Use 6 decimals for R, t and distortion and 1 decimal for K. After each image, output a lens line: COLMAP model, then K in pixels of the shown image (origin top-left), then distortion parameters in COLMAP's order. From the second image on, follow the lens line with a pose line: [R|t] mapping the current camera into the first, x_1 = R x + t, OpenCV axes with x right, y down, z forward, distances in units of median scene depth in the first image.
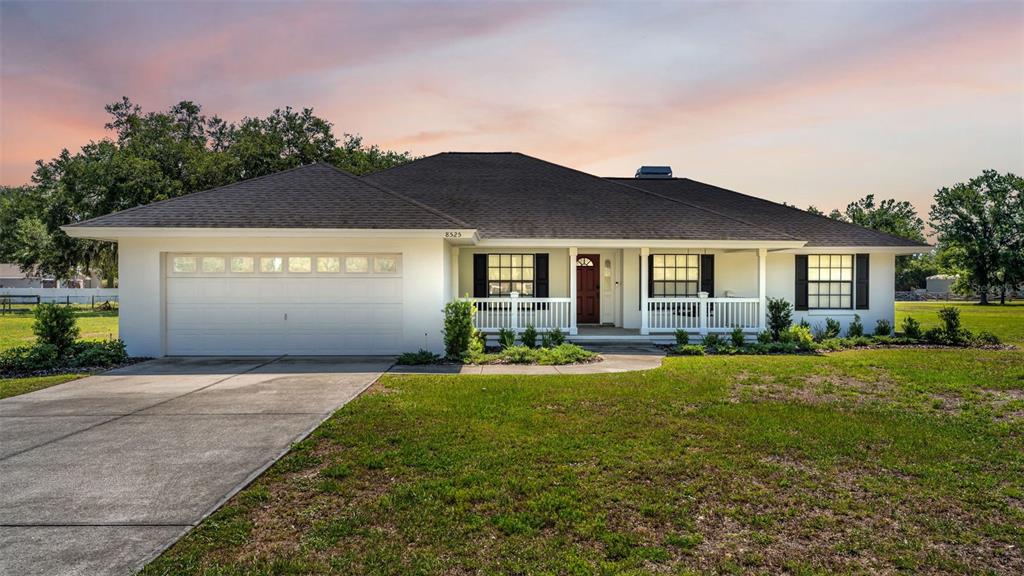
lens RADIAL K [[735.5, 0, 508.4], [0, 735.5, 302.0], [0, 0, 1]] dist [0.005495, 0.002328]
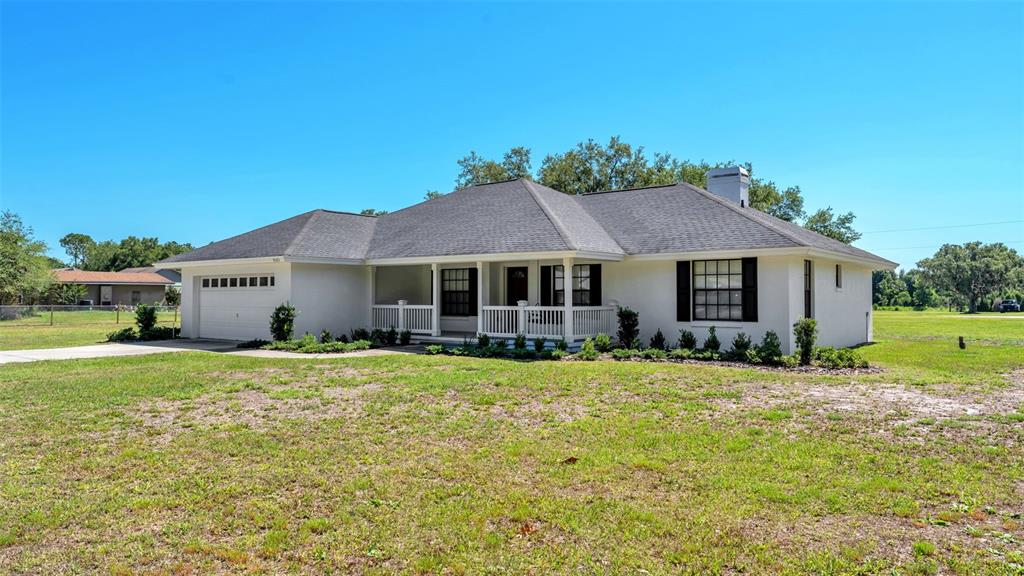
lens RADIAL K [[735.5, 0, 508.4], [0, 735.5, 302.0], [0, 0, 1]] dist [0.005495, 0.002328]
pose [[0.740155, 0.003955, -0.672424, 1.249713], [-0.013118, 0.999877, -0.008559, -0.002641], [0.672308, 0.015156, 0.740117, 0.238029]]
